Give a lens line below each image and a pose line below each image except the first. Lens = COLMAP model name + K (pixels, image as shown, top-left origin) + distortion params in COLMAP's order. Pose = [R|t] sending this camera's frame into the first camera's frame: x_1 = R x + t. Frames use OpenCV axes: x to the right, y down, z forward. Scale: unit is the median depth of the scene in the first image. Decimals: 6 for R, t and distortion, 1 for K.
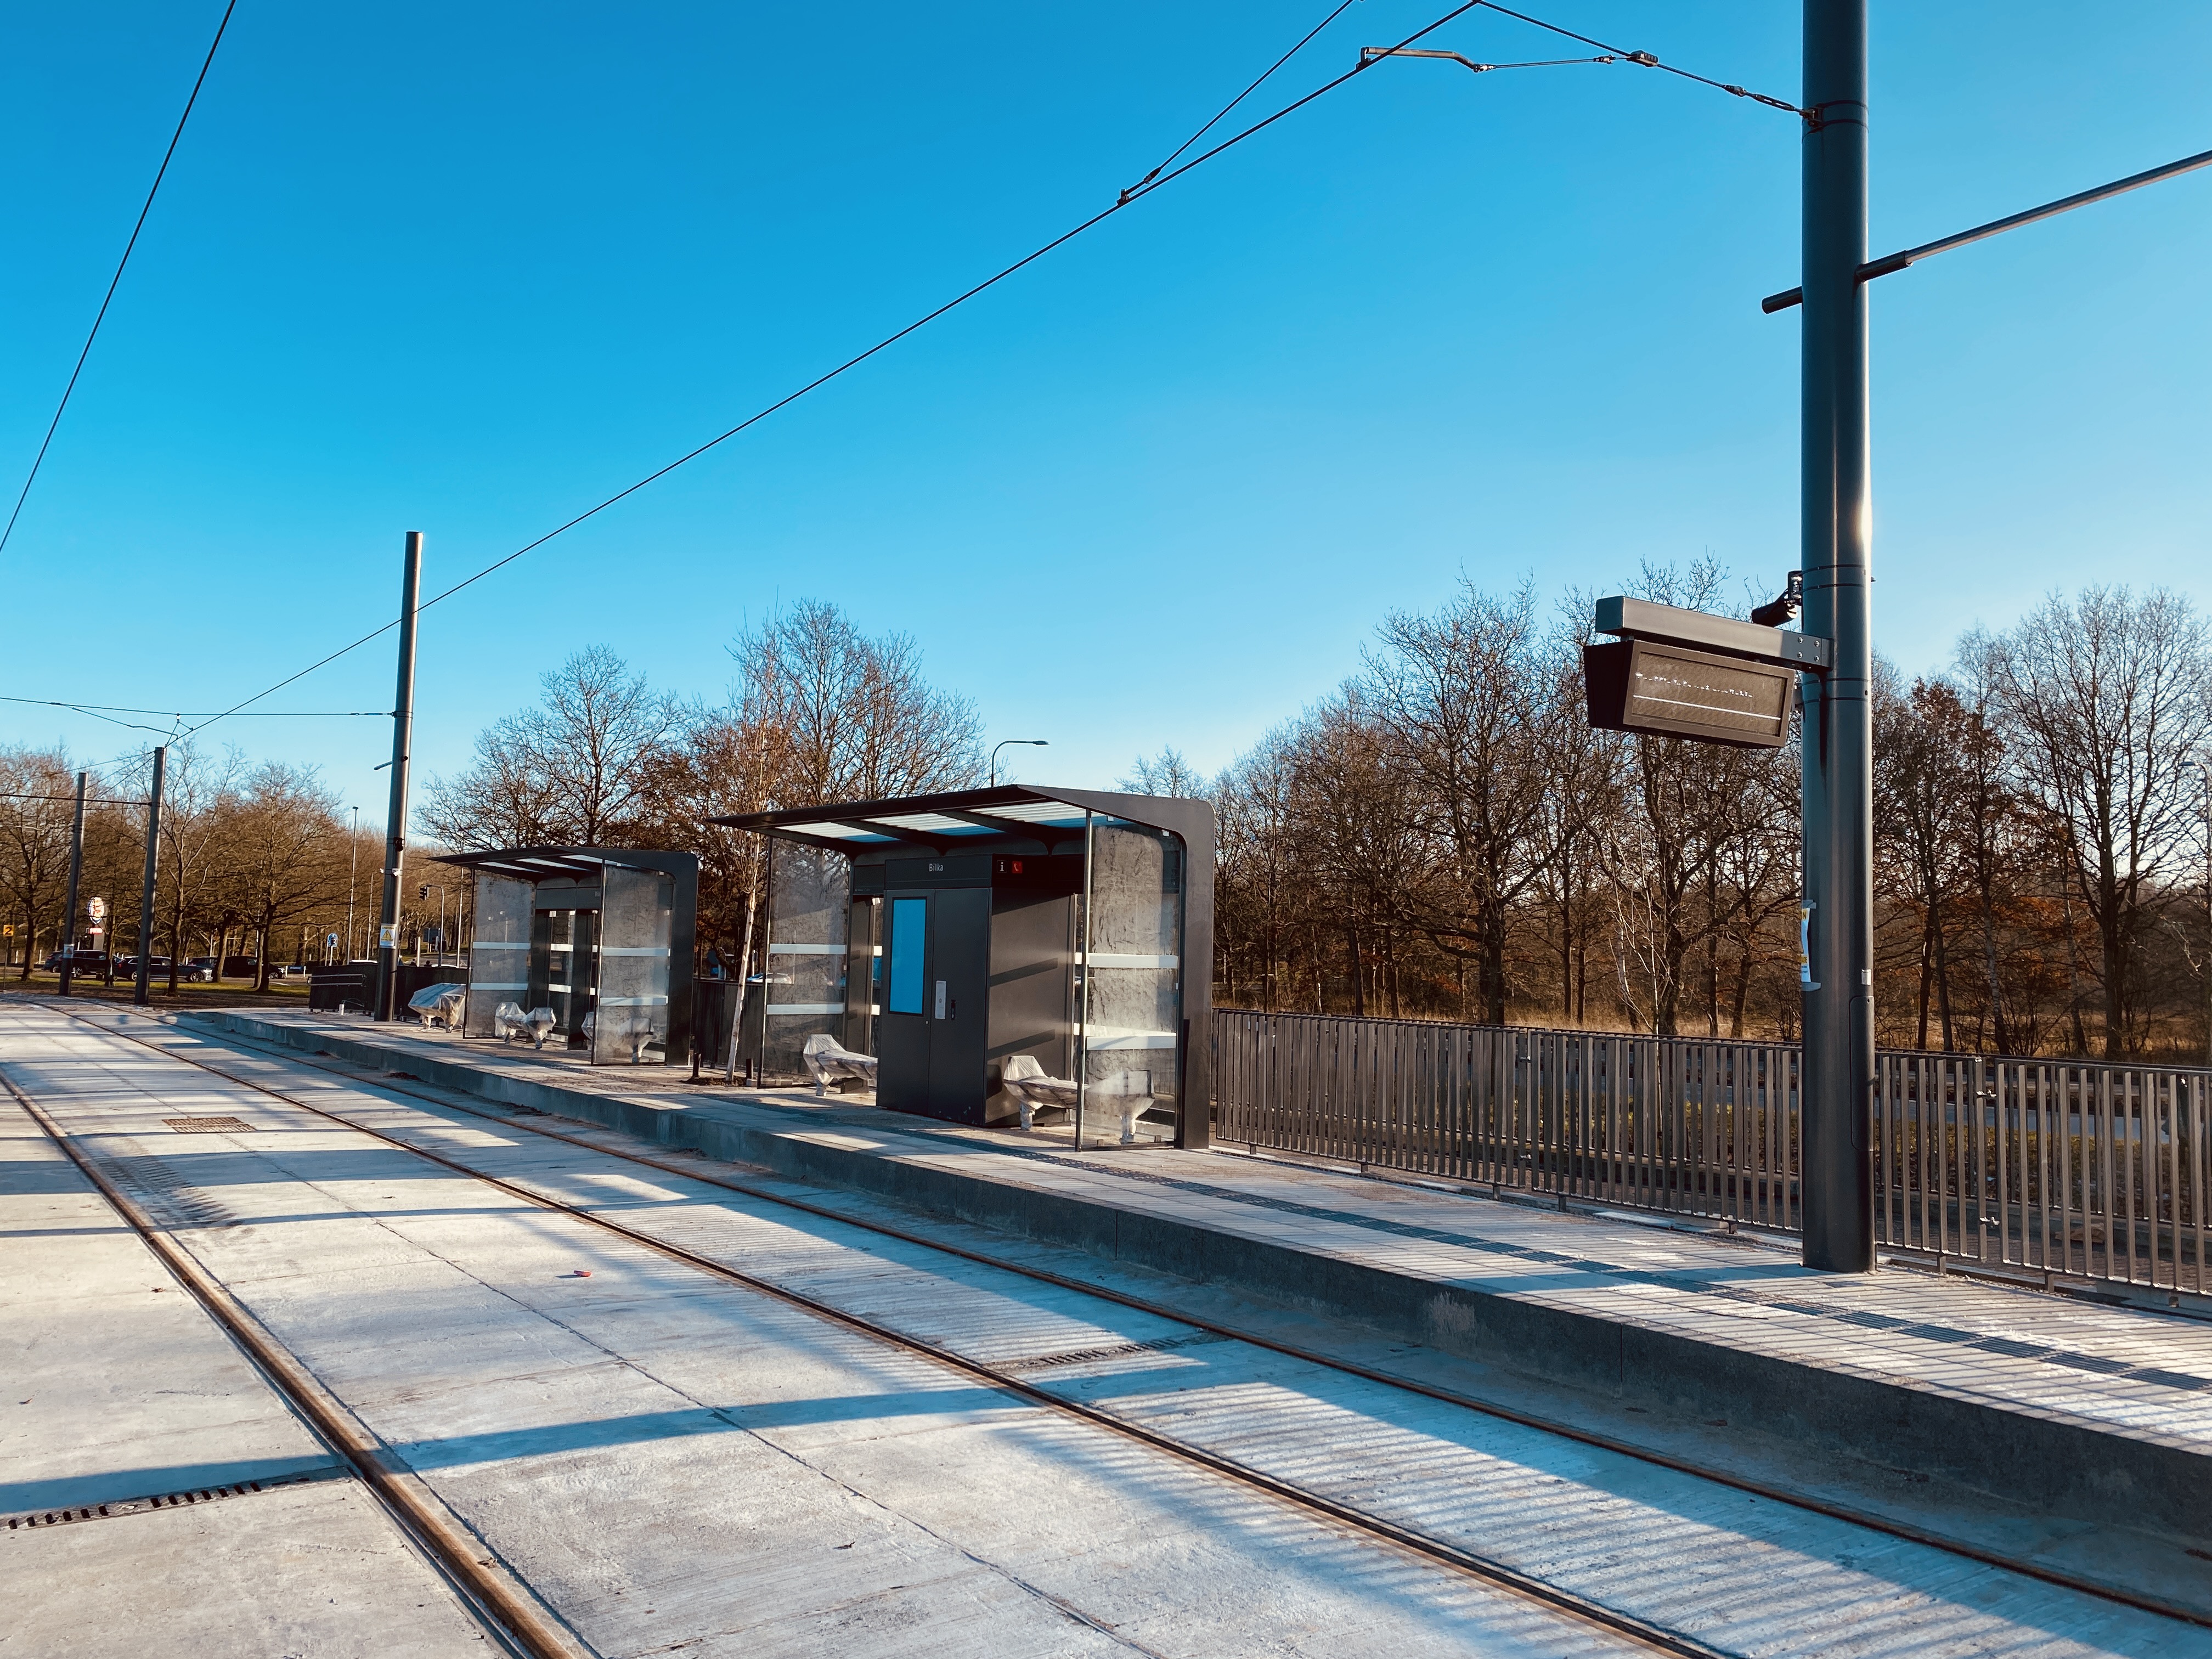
lens RADIAL K [[1625.4, 0, 1106.0], [0, 1625.4, 829.5], [0, 0, 1]] dist [0.003443, -0.008627]
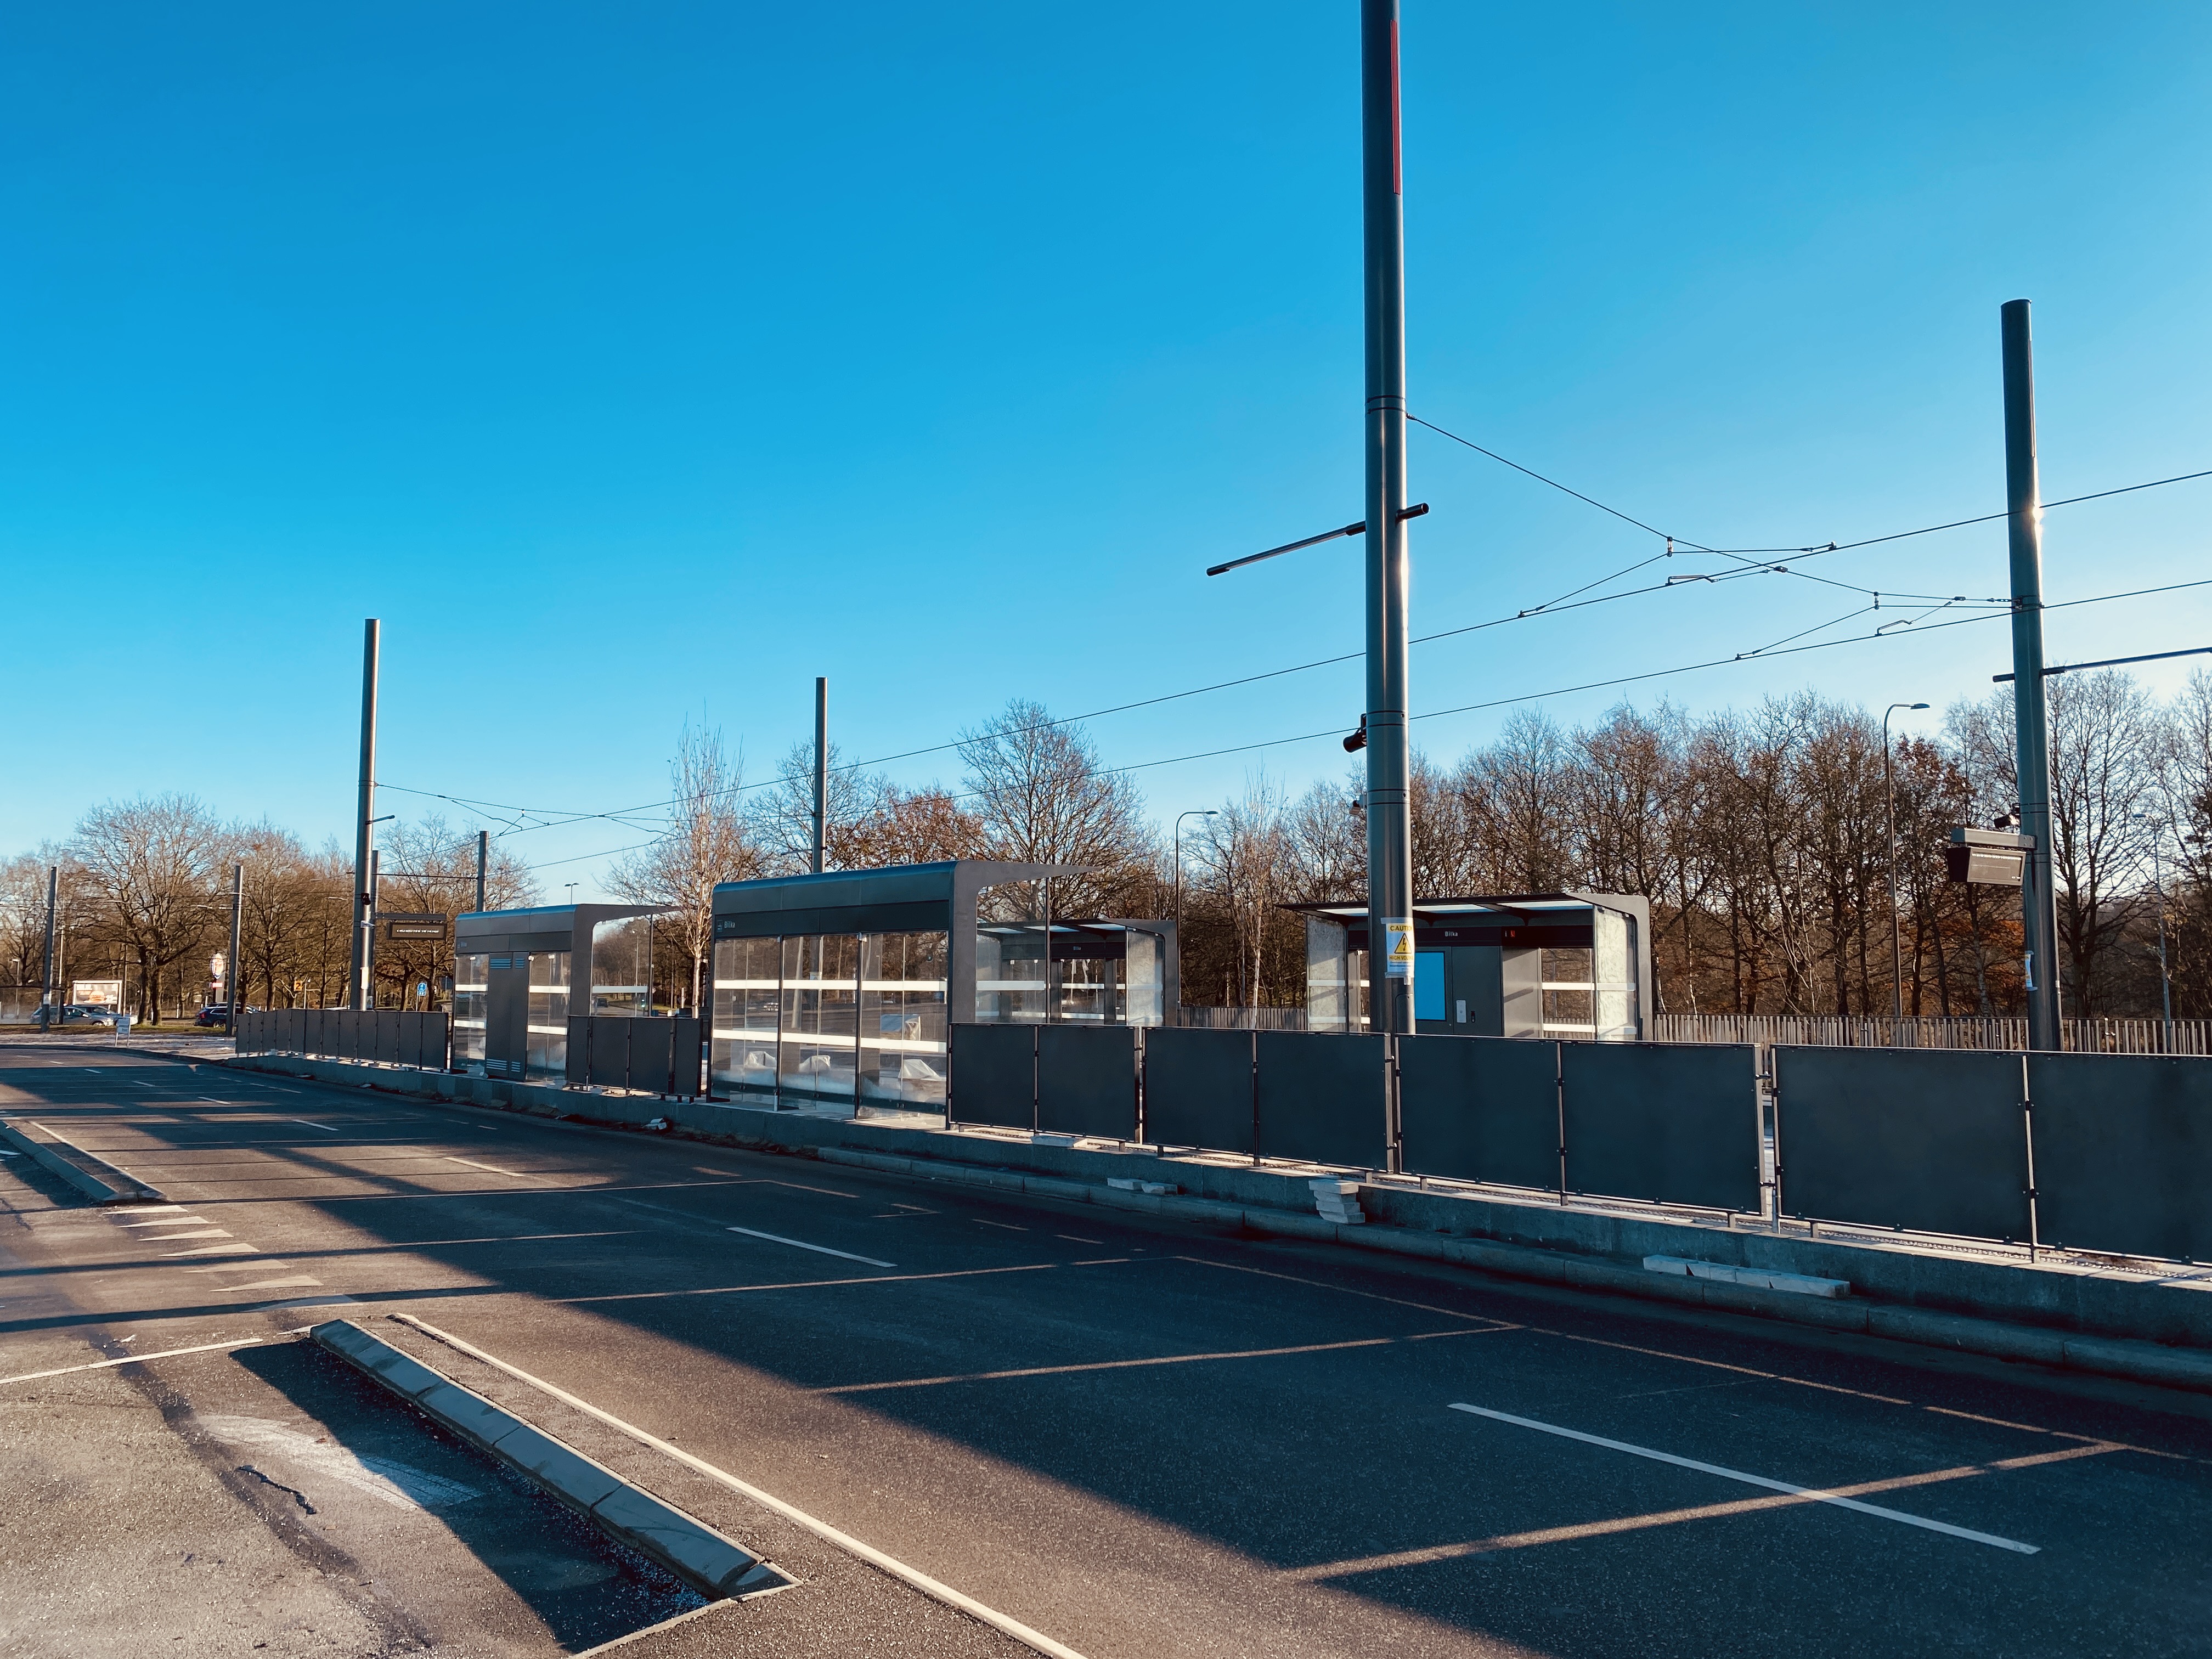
lens RADIAL K [[1642.1, 0, 1076.7], [0, 1642.1, 833.1], [0, 0, 1]] dist [0.004347, -0.004338]
pose [[0.999452, -0.020417, 0.026050, -0.252227], [0.020832, 0.999659, -0.015771, -0.029763], [-0.025719, 0.016305, 0.999536, -0.333644]]
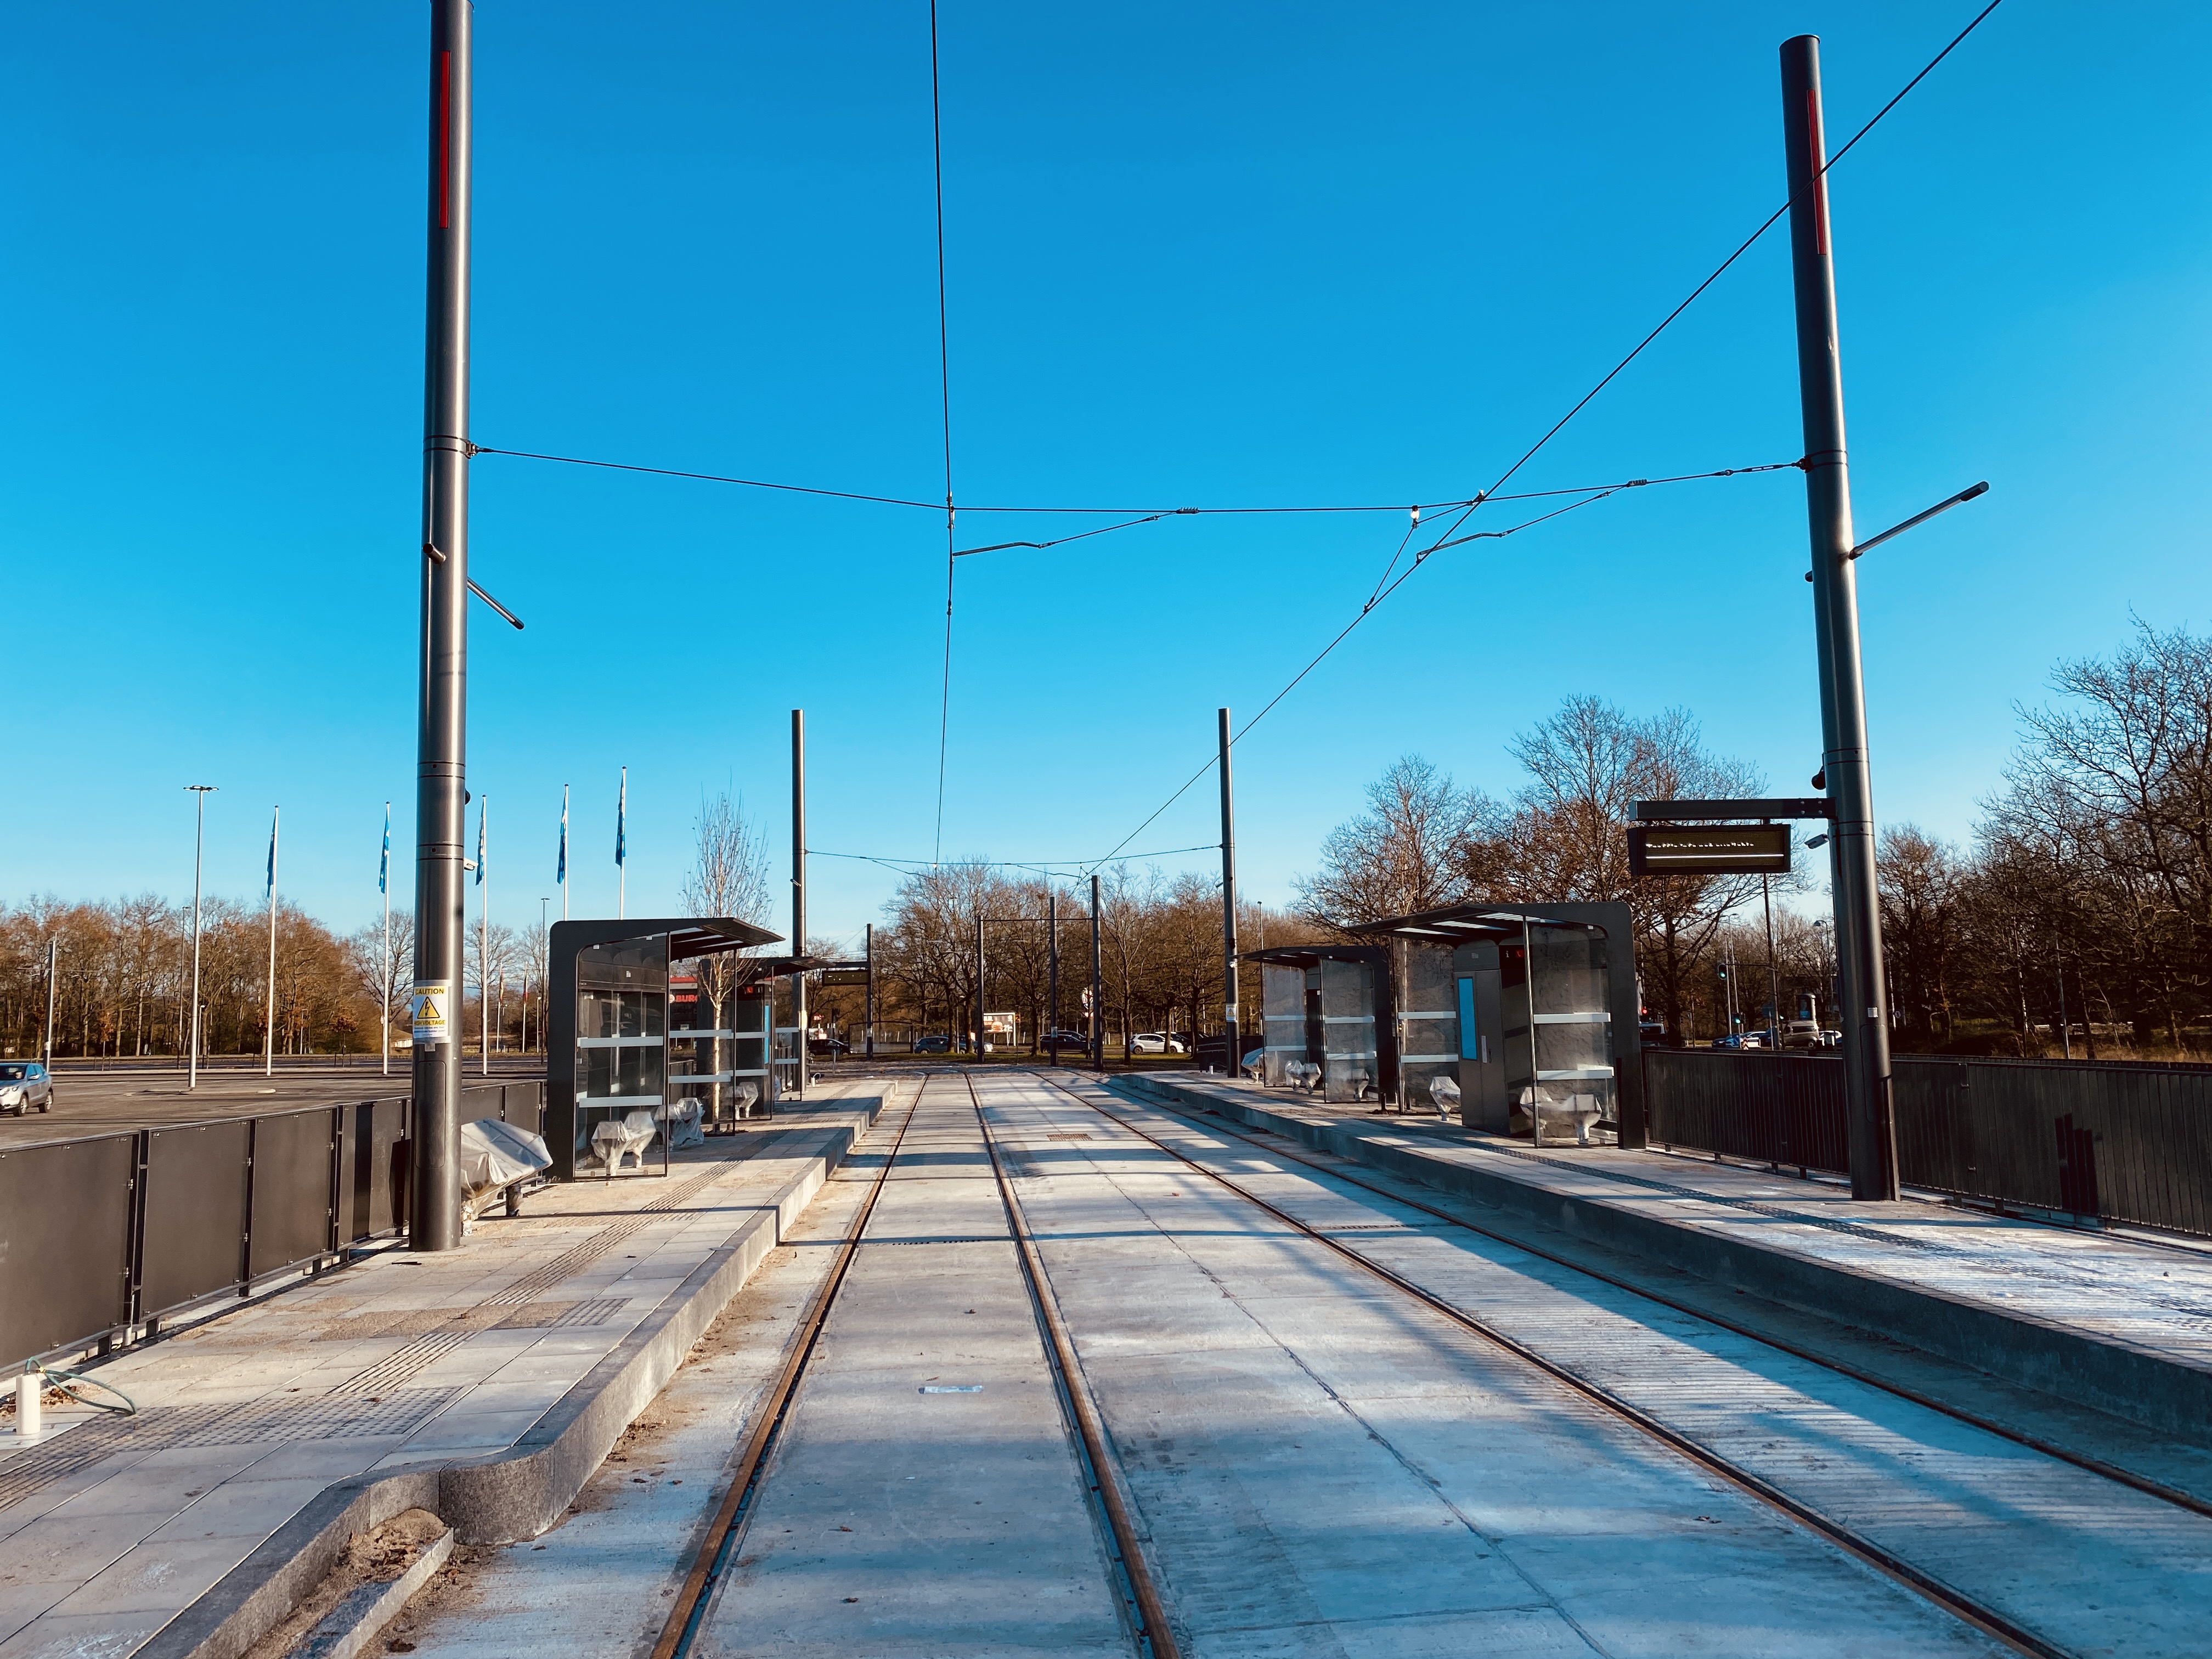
lens RADIAL K [[1625.4, 0, 1106.0], [0, 1625.4, 829.5], [0, 0, 1]] dist [0.003443, -0.008627]
pose [[0.848110, -0.098204, -0.520639, 0.173204], [0.079102, 0.995128, -0.058847, -0.013555], [0.523881, 0.008725, 0.851747, -0.181261]]
